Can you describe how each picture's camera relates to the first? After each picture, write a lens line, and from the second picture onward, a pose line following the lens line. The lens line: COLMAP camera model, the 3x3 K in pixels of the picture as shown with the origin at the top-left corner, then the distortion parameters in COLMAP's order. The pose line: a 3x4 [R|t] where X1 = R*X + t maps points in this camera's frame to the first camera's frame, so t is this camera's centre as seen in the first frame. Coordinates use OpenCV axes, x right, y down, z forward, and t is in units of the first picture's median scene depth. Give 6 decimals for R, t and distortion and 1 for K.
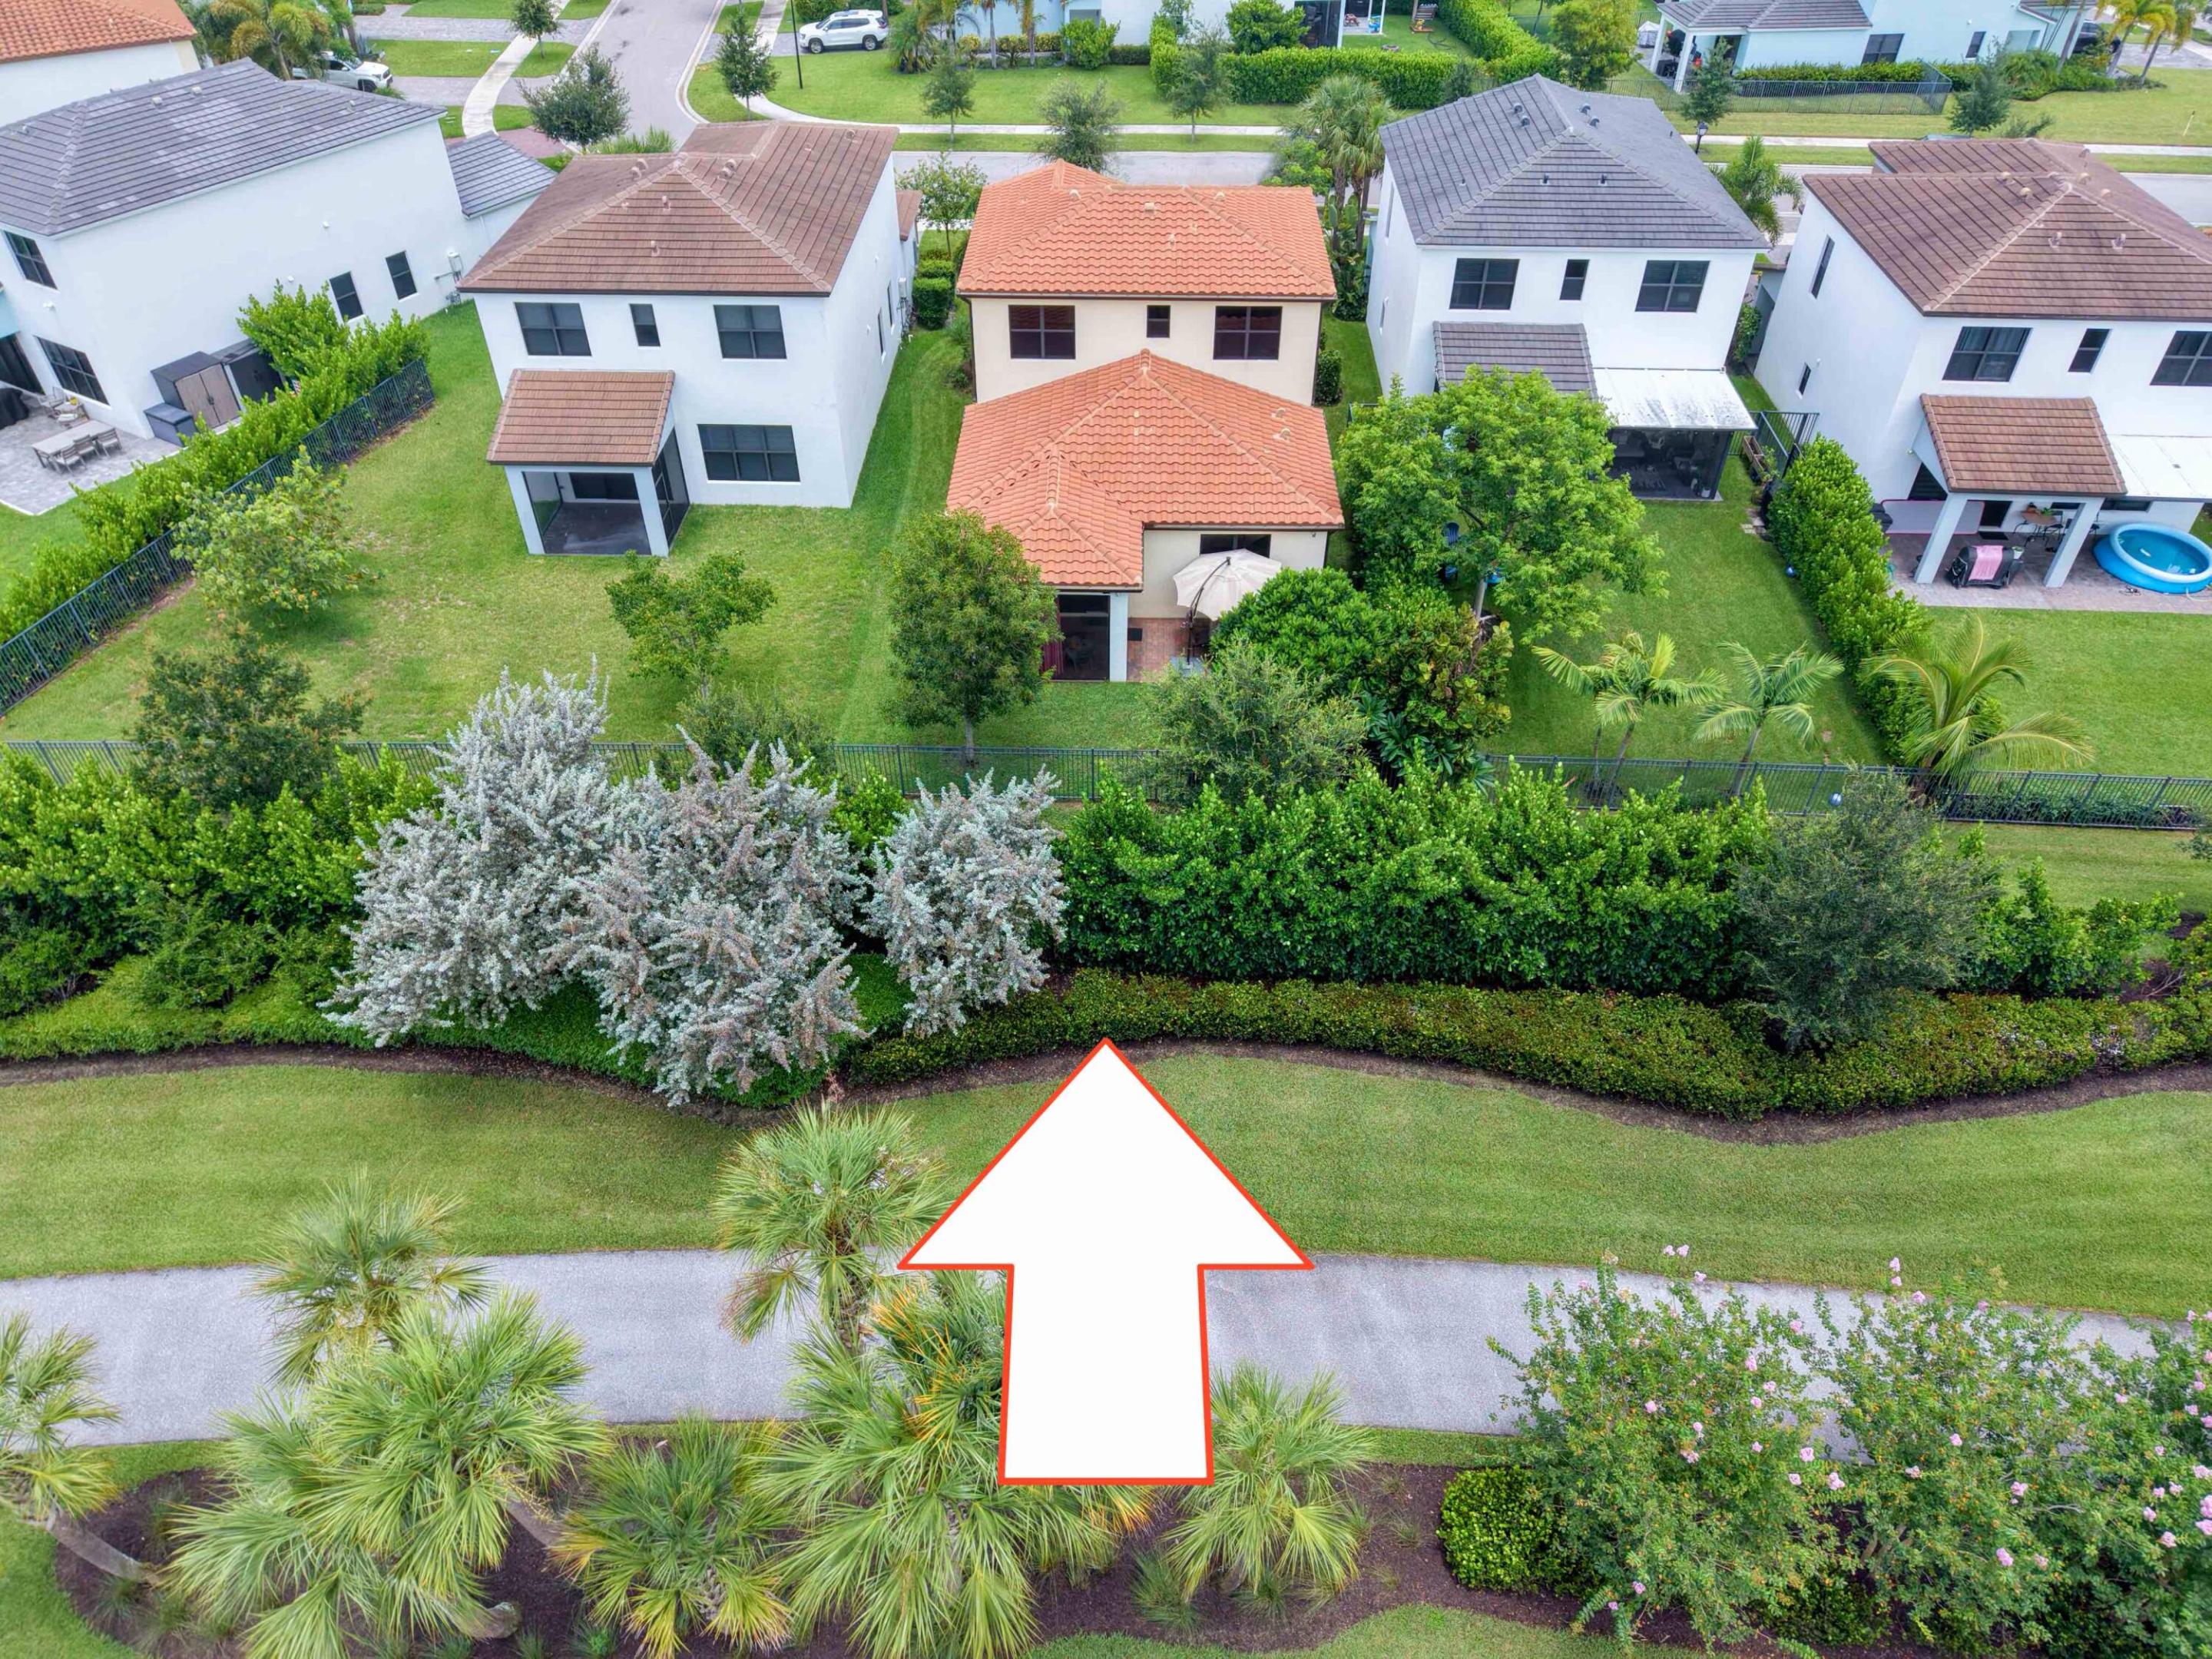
lens RADIAL K [[1516.7, 0, 1107.8], [0, 1516.7, 829.8], [0, 0, 1]] dist [0.007125, -0.003256]
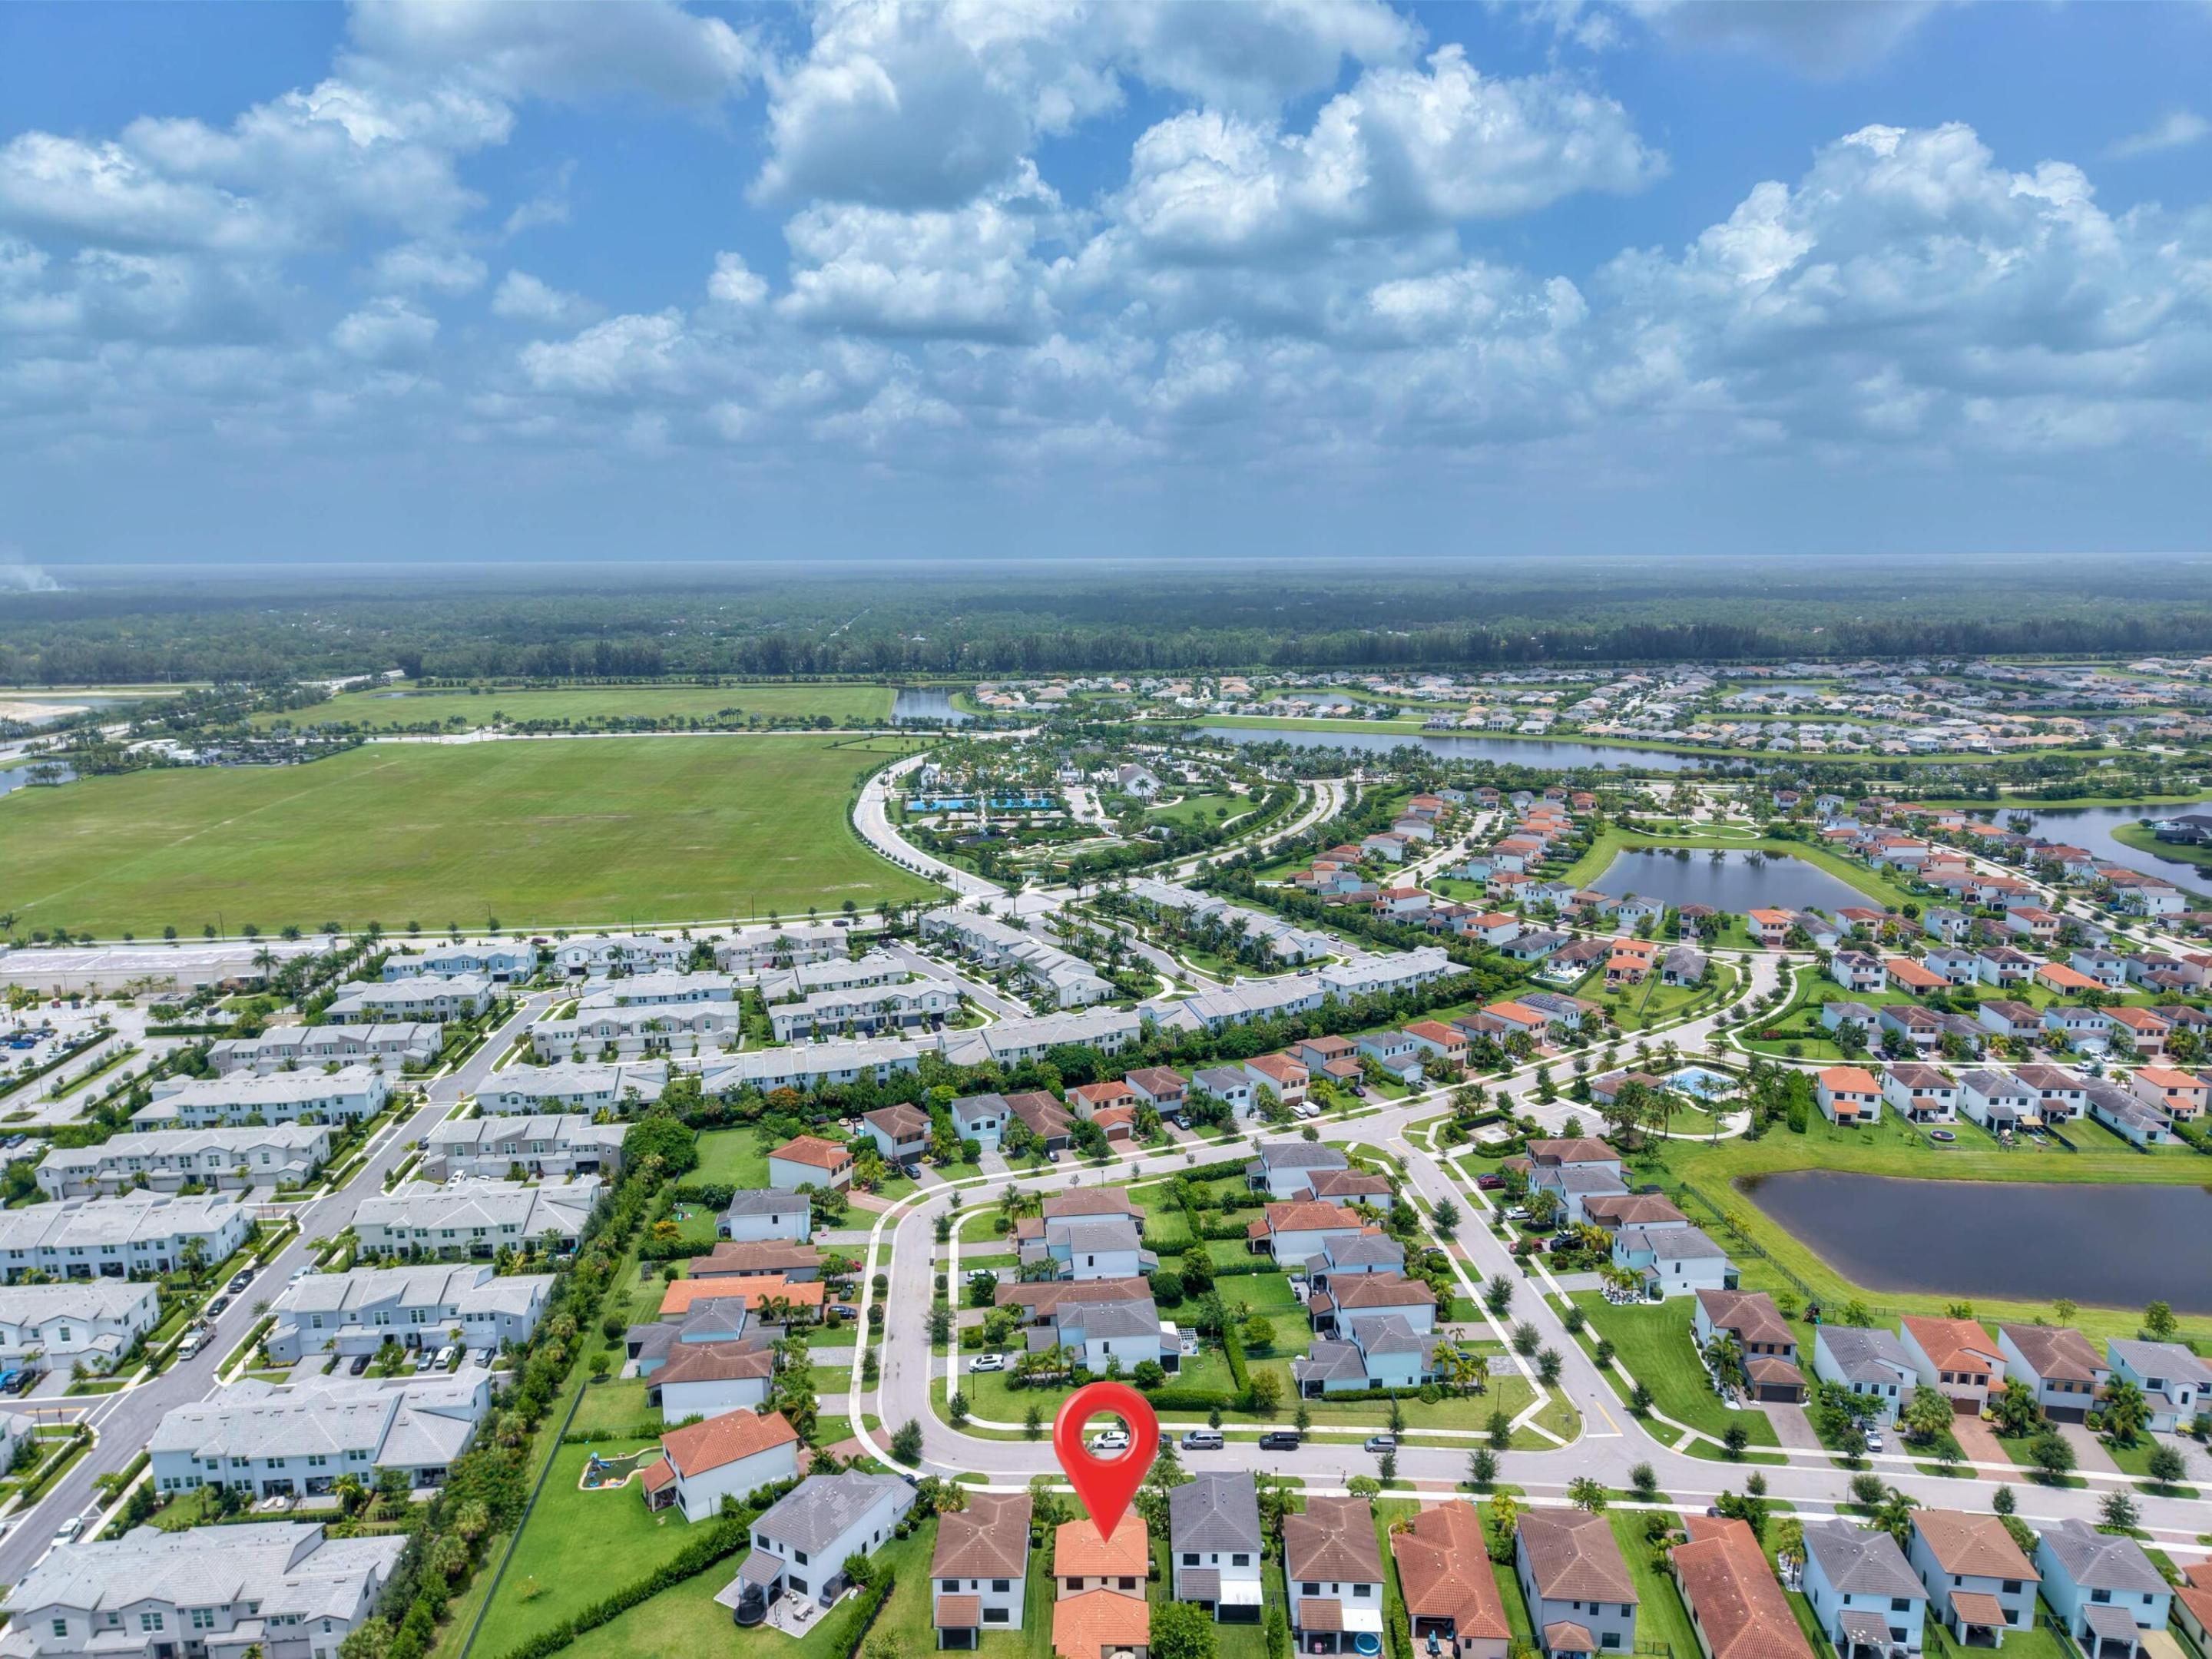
lens RADIAL K [[1516.7, 0, 1103.6], [0, 1516.7, 826.8], [0, 0, 1]] dist [0.007125, -0.003256]
pose [[0.999846, -0.011708, 0.013057, 0.002279], [0.016618, 0.870413, -0.492041, -0.093207], [-0.005604, 0.492183, 0.870474, -3.208775]]
